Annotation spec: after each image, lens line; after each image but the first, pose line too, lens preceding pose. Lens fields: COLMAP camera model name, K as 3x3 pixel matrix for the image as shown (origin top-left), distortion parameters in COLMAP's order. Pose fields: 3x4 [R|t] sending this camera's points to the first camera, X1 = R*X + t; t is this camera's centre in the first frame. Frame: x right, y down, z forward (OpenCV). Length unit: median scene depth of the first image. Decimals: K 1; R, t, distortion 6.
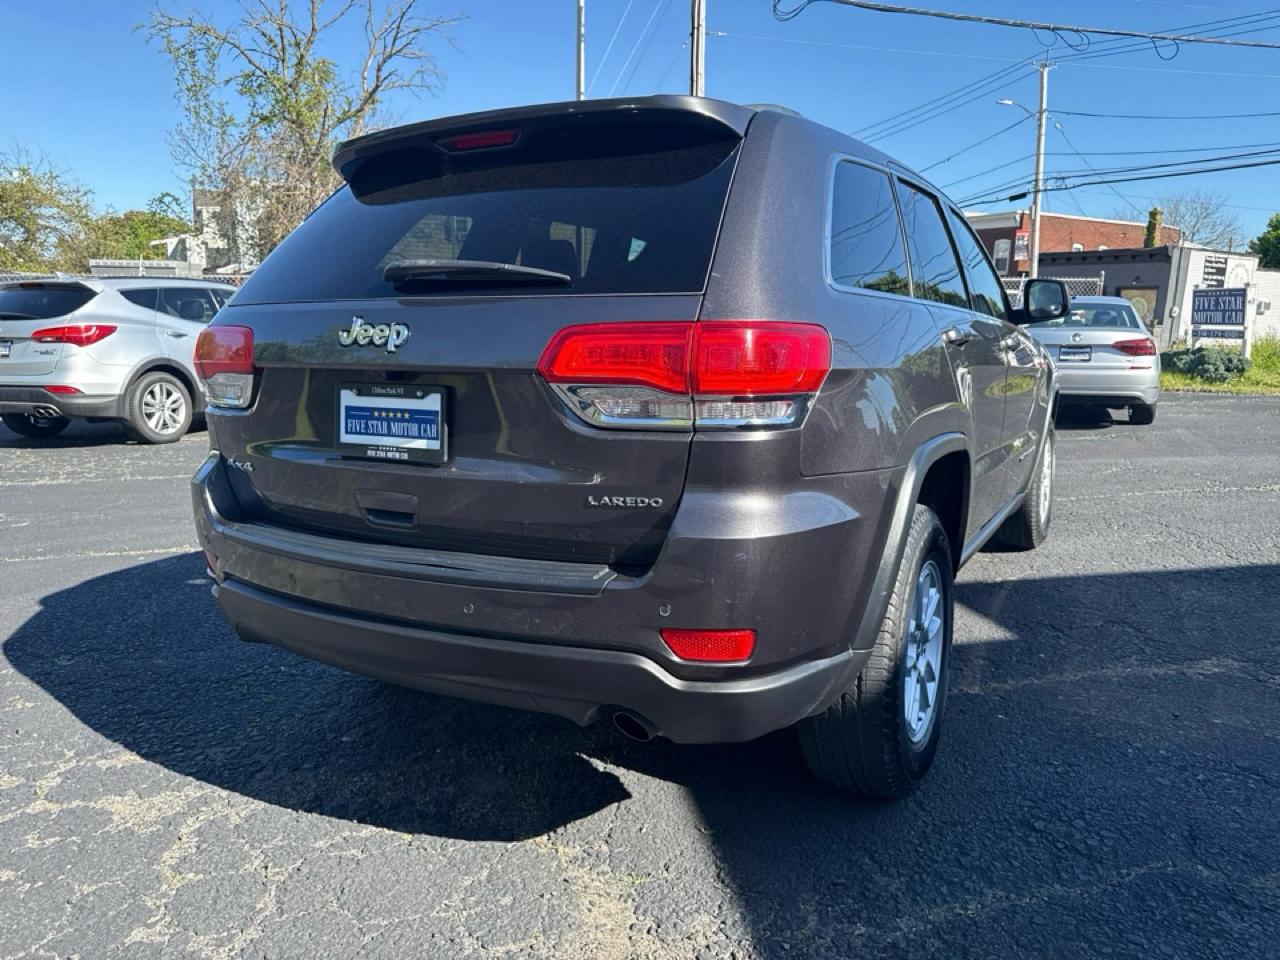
lens RADIAL K [[902.2, 0, 648.0], [0, 902.2, 483.0], [0, 0, 1]] dist [0.000824, 0.003736]
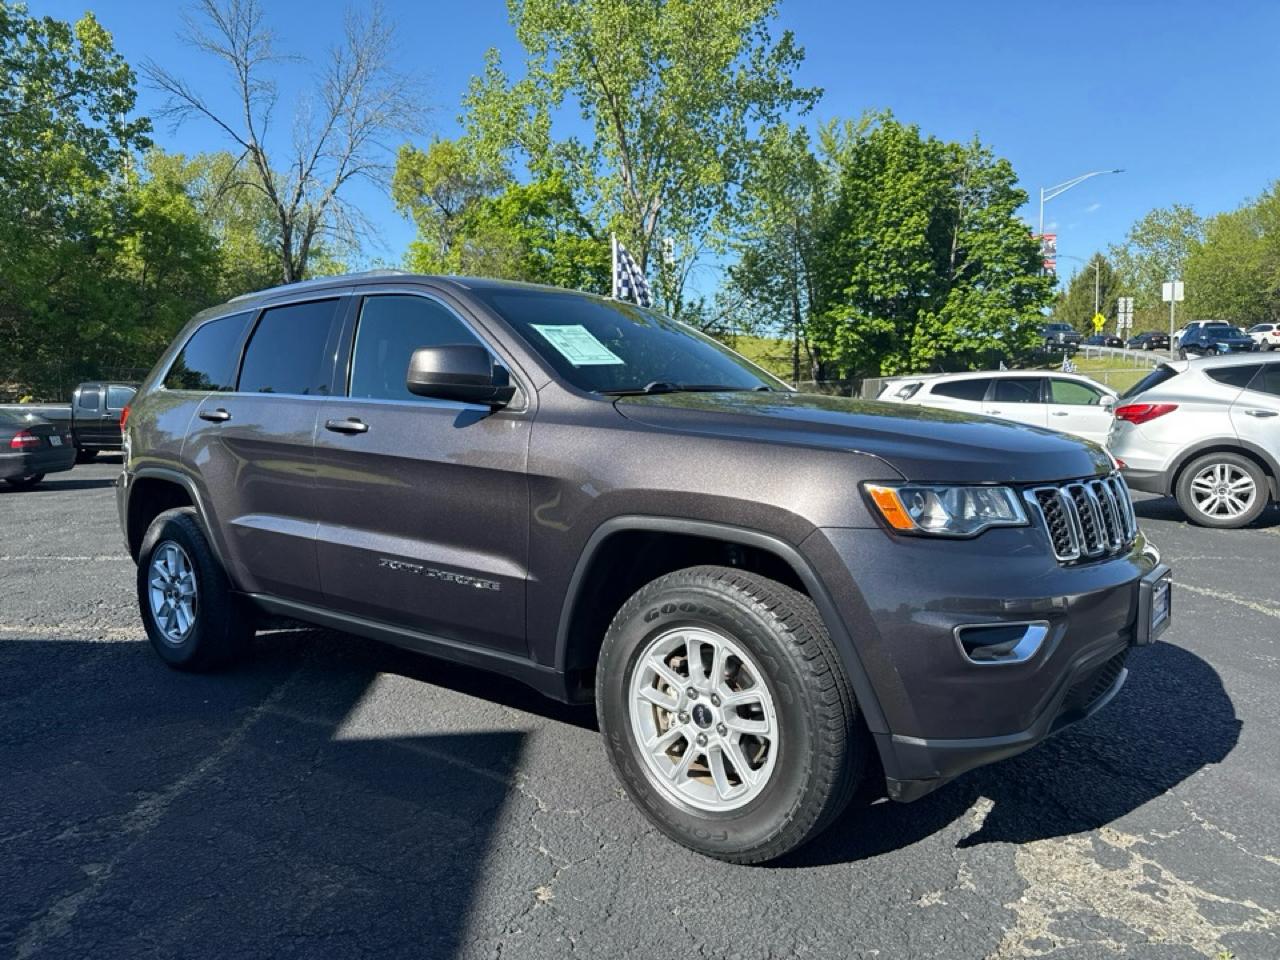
lens RADIAL K [[900.7, 0, 628.2], [0, 900.7, 491.8], [0, 0, 1]] dist [0.025916, -0.029317]
pose [[-0.173333, 0.087910, -0.980932, 0.150268], [-0.161473, 0.979993, 0.116359, -0.028304], [0.971536, 0.178563, -0.155671, 0.168401]]
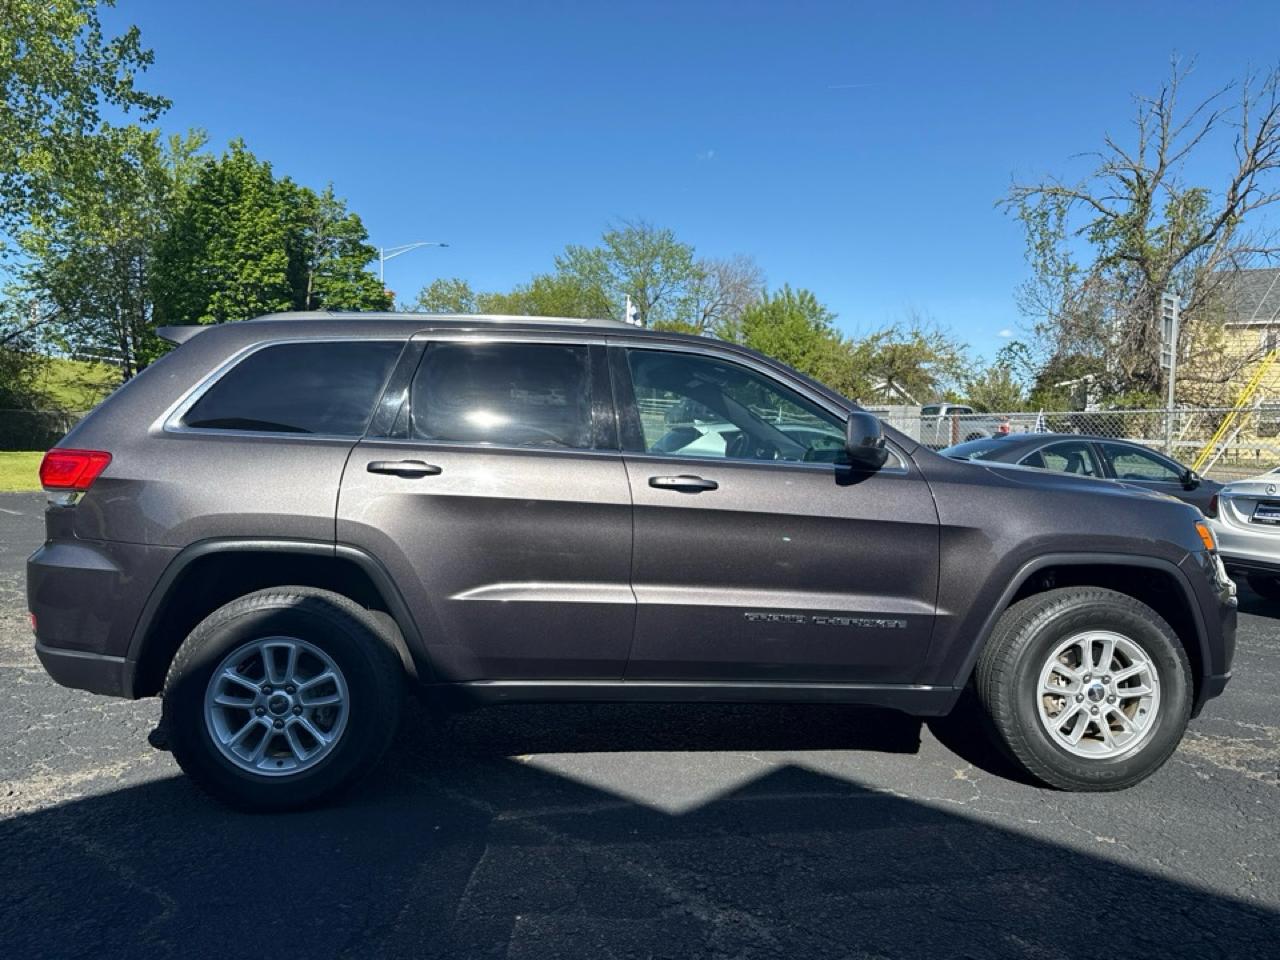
lens RADIAL K [[899.1, 0, 640.0], [0, 899.1, 480.0], [0, 0, 1]] dist [0.059019, -0.079177]
pose [[0.563961, 0.033621, -0.825117, 0.133319], [-0.159407, 0.984811, -0.068826, -0.010009], [0.810270, 0.170345, 0.560754, 0.051536]]
